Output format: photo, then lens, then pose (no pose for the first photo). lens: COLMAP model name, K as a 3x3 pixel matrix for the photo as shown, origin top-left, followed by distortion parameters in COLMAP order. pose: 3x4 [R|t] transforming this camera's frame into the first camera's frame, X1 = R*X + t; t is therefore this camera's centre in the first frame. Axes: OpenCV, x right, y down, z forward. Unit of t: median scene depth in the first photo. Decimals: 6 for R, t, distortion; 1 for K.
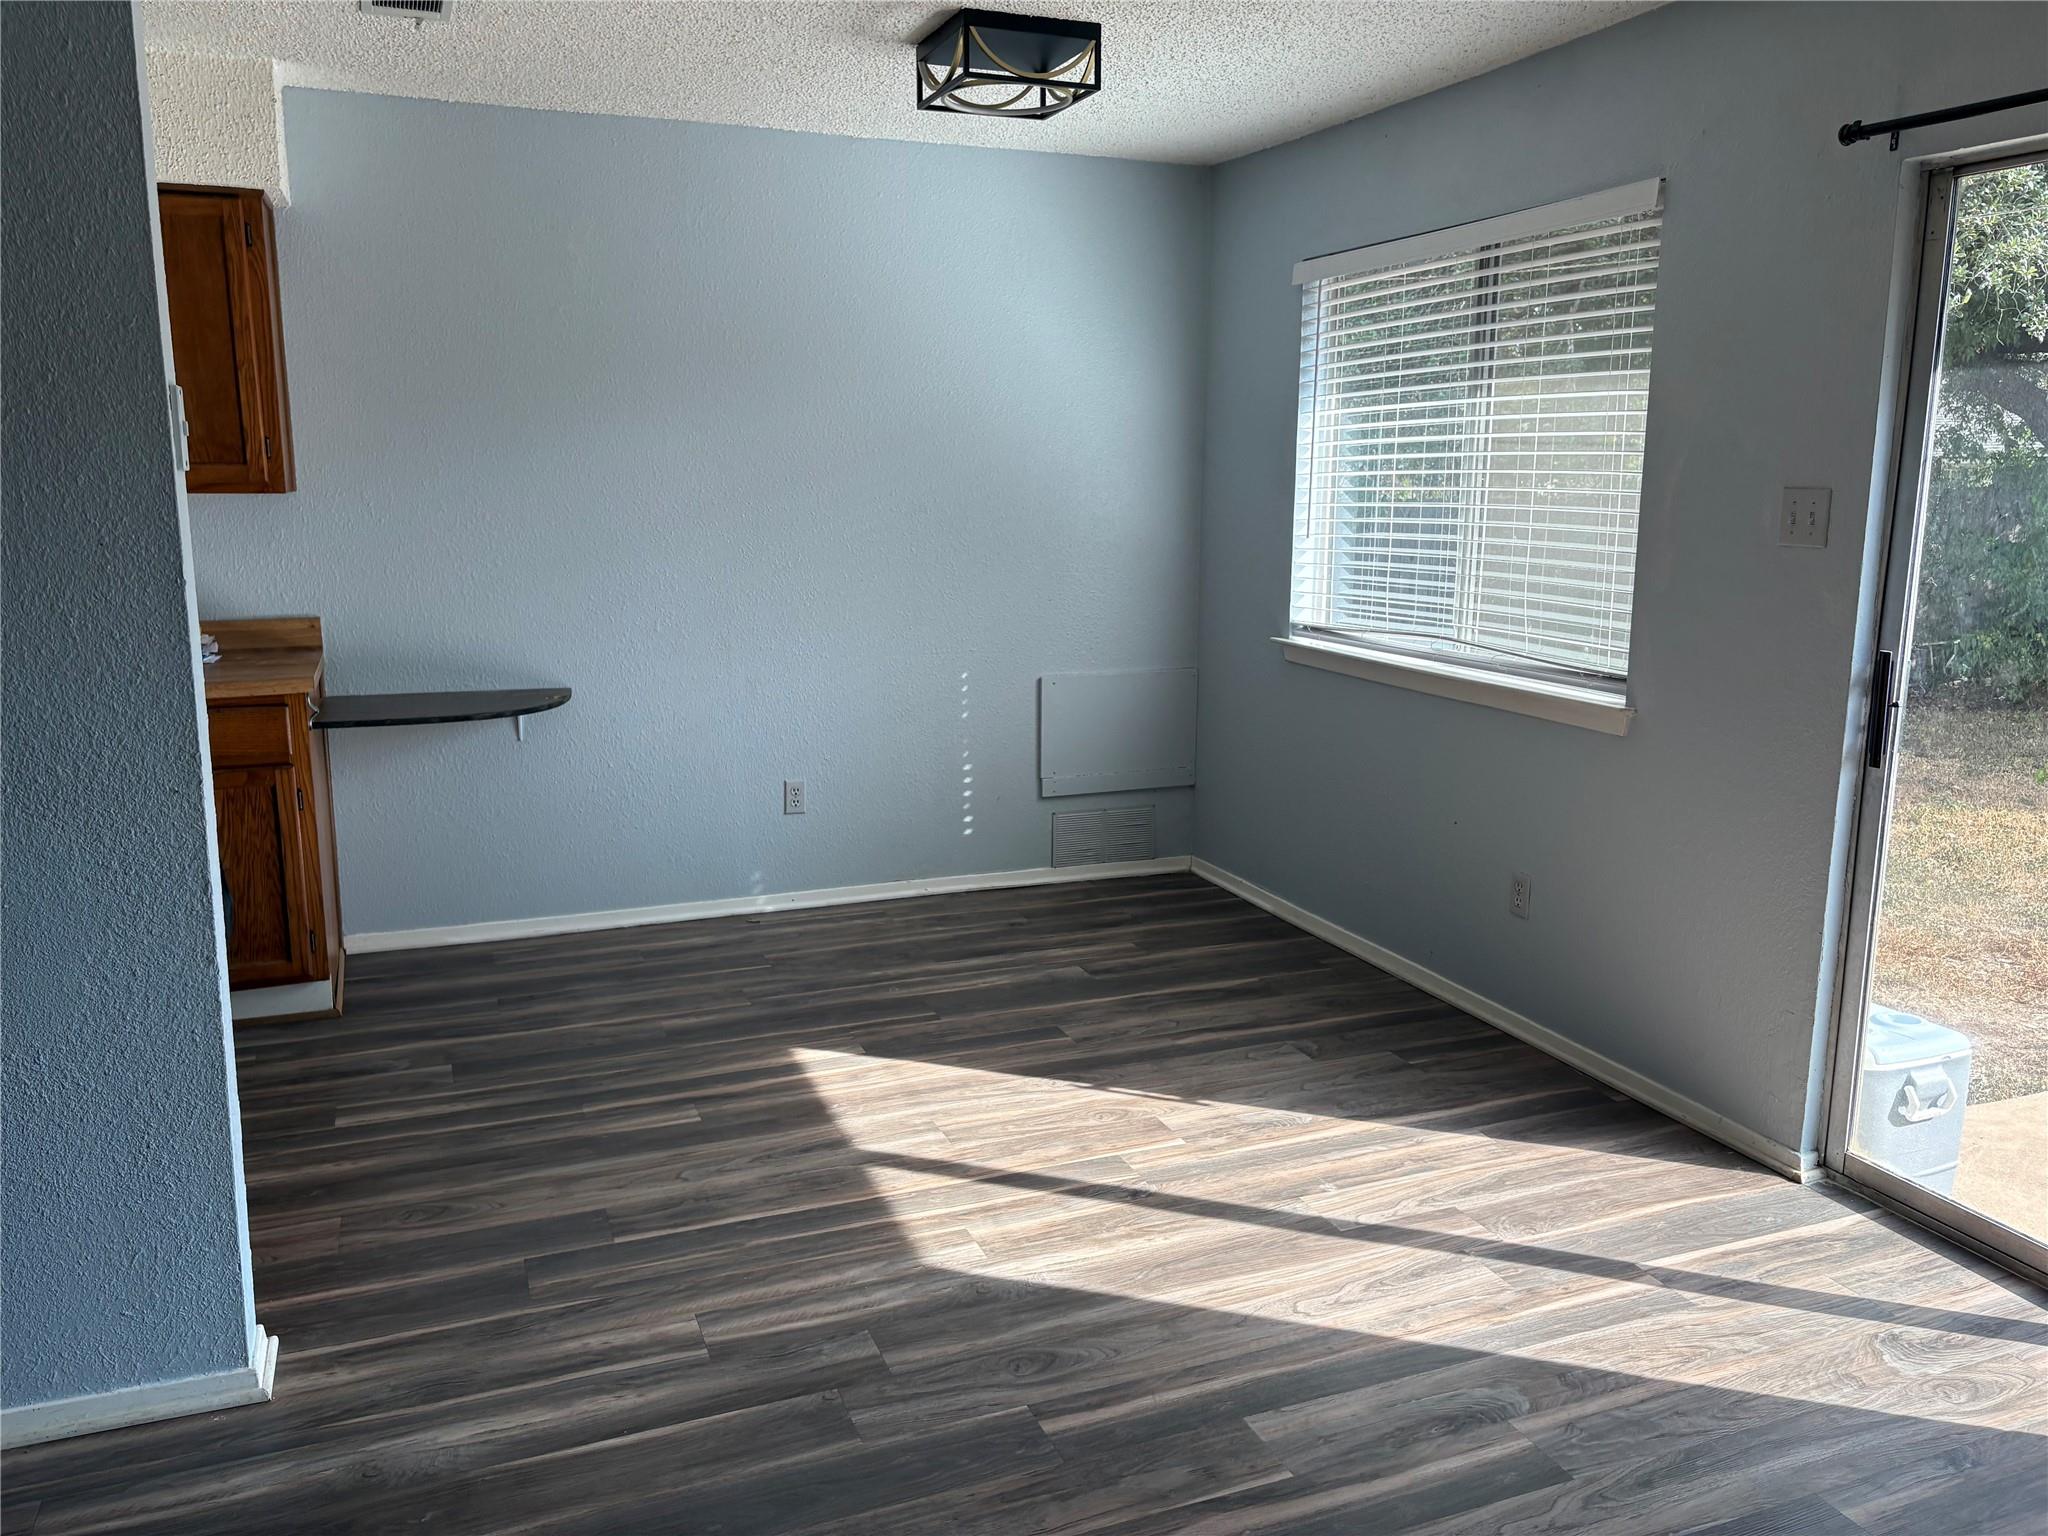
lens RADIAL K [[1546.5, 0, 1023.6], [0, 1546.5, 752.1], [0, 0, 1]] dist [0.075253, -0.082011]
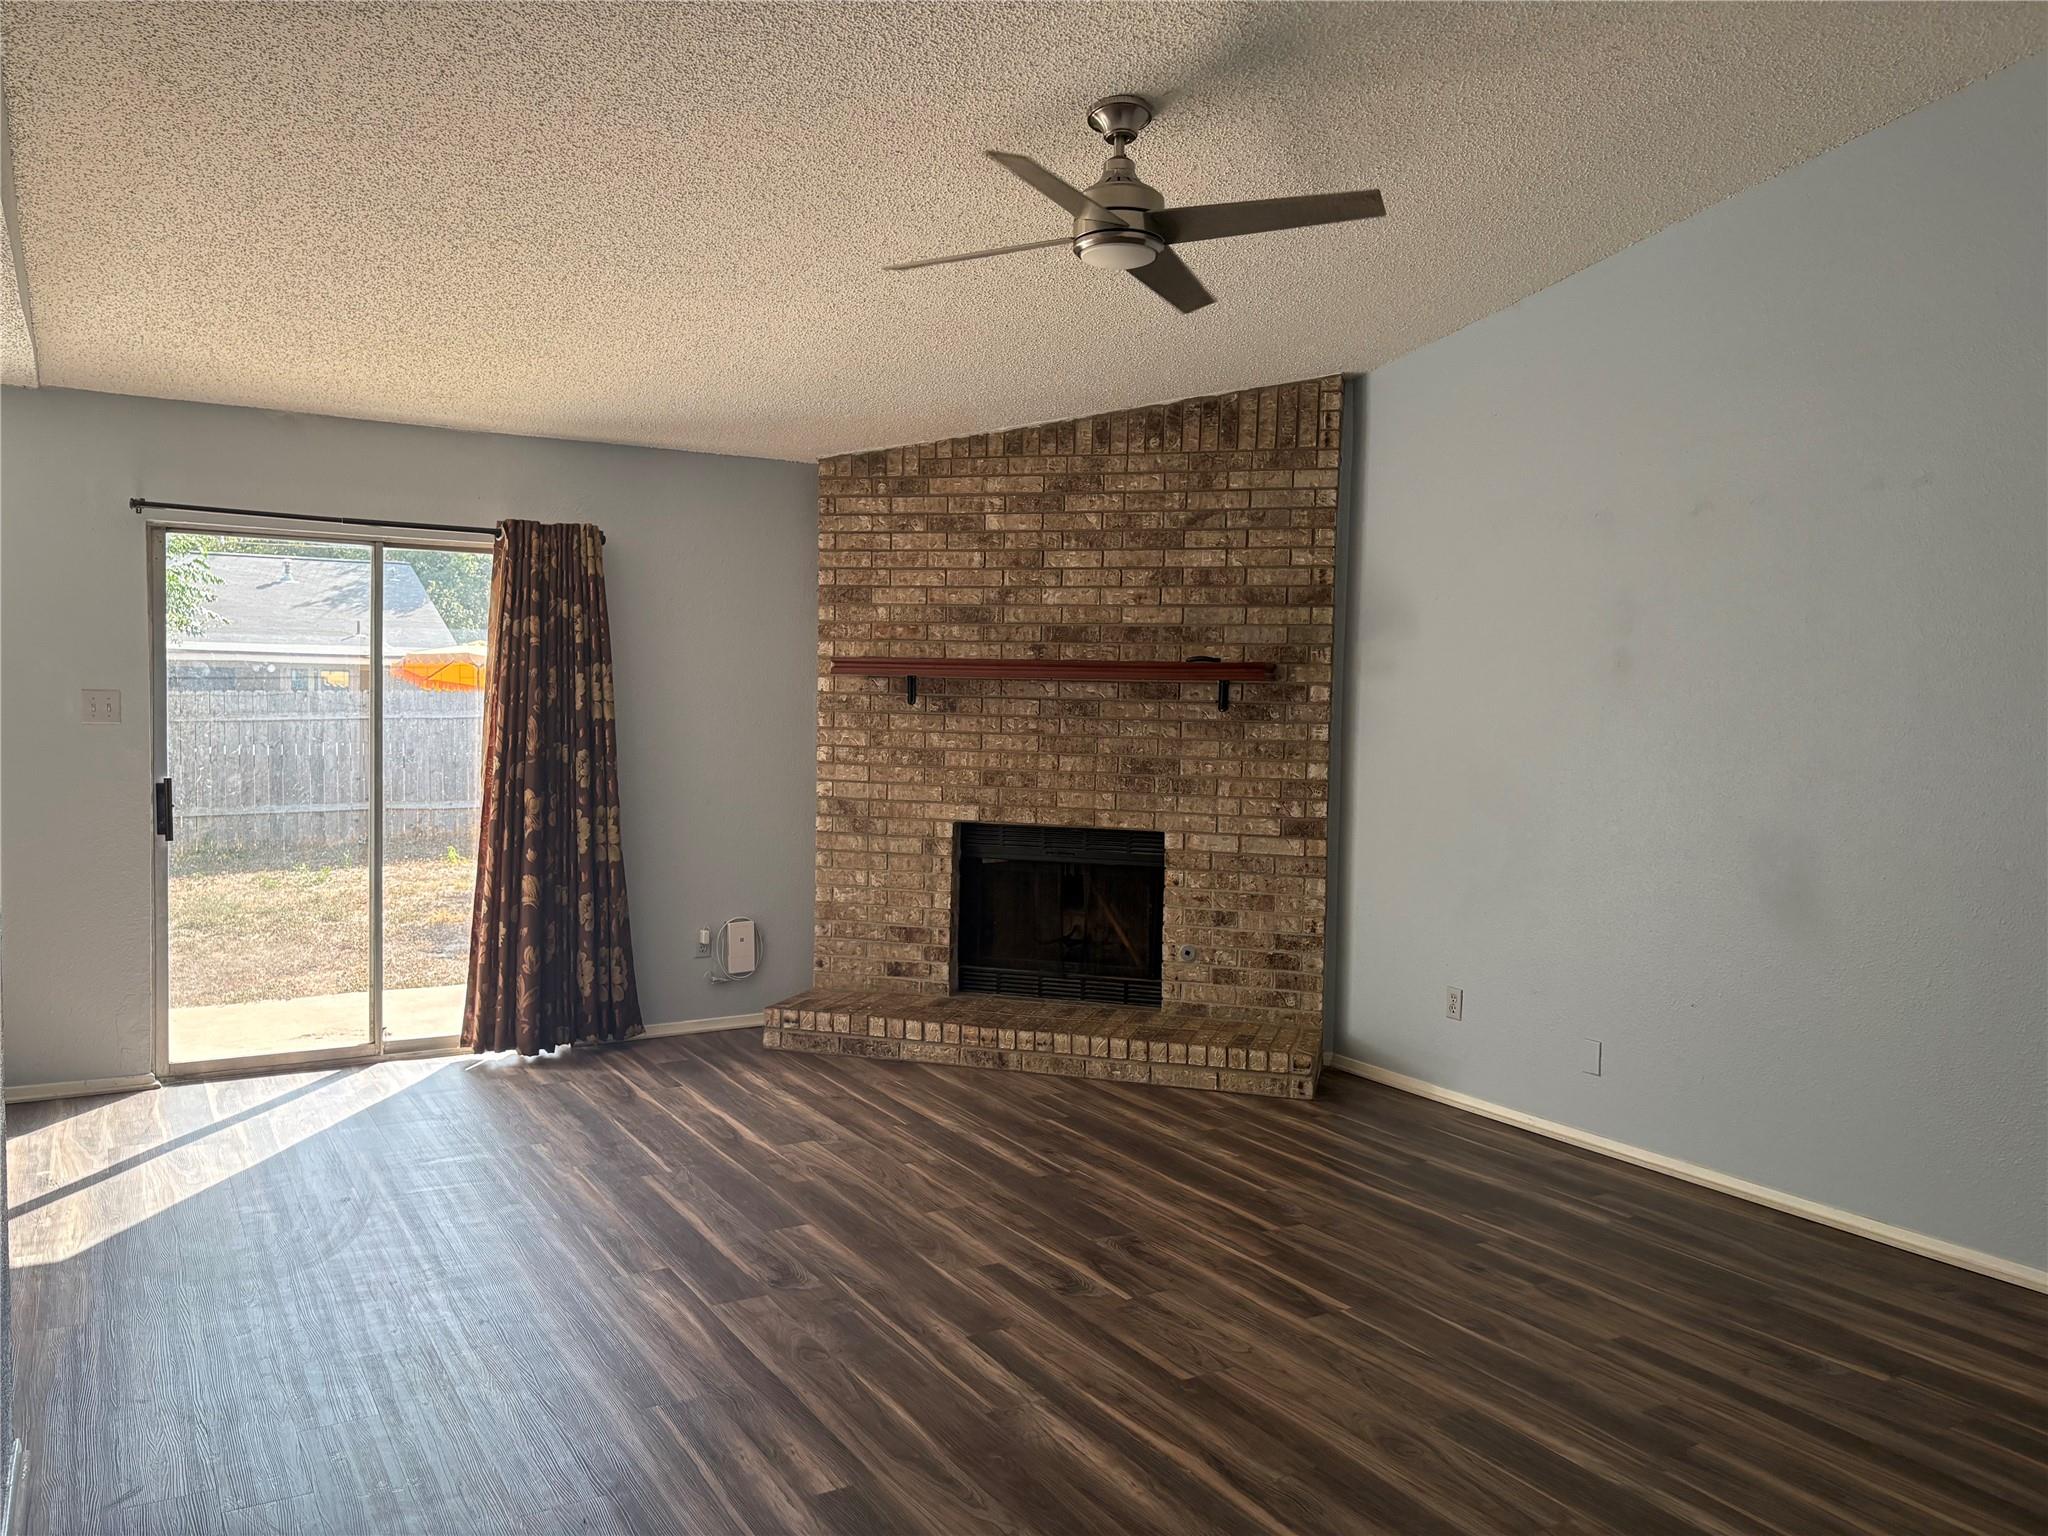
lens RADIAL K [[1546.5, 0, 1011.8], [0, 1546.5, 761.8], [0, 0, 1]] dist [0.075253, -0.082011]
pose [[-0.149913, -0.052259, 0.987317, -1.355547], [0.162162, 0.983779, 0.076694, -0.060394], [-0.975310, 0.171602, -0.139007, 0.271876]]
